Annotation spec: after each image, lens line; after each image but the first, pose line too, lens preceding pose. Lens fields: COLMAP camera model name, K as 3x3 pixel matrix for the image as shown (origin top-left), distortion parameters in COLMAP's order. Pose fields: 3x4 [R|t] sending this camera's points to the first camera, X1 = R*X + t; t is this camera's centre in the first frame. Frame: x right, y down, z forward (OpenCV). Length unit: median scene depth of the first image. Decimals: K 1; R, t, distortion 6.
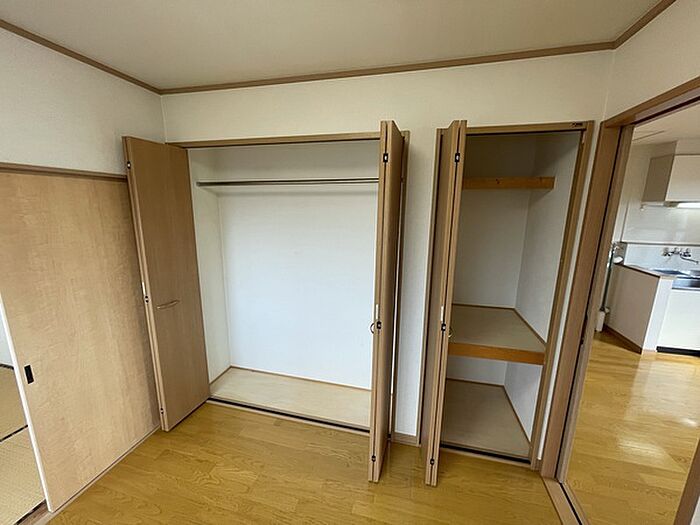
lens RADIAL K [[283.6, 0, 345.8], [0, 283.6, 260.4], [0, 0, 1]] dist [-0.004655, -0.000477]
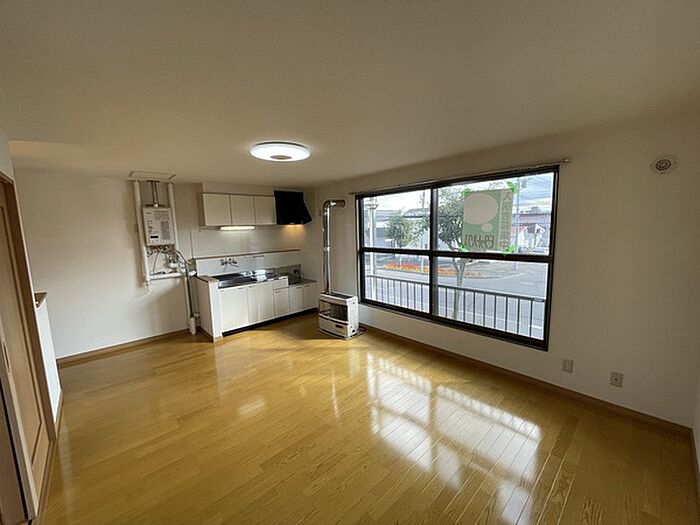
lens RADIAL K [[283.6, 0, 345.8], [0, 283.6, 260.4], [0, 0, 1]] dist [-0.004655, -0.000477]
pose [[0.547979, -0.126717, 0.826838, 0.351137], [0.199391, 0.979755, 0.018008, 0.061371], [-0.812380, 0.154996, 0.562151, -0.287098]]
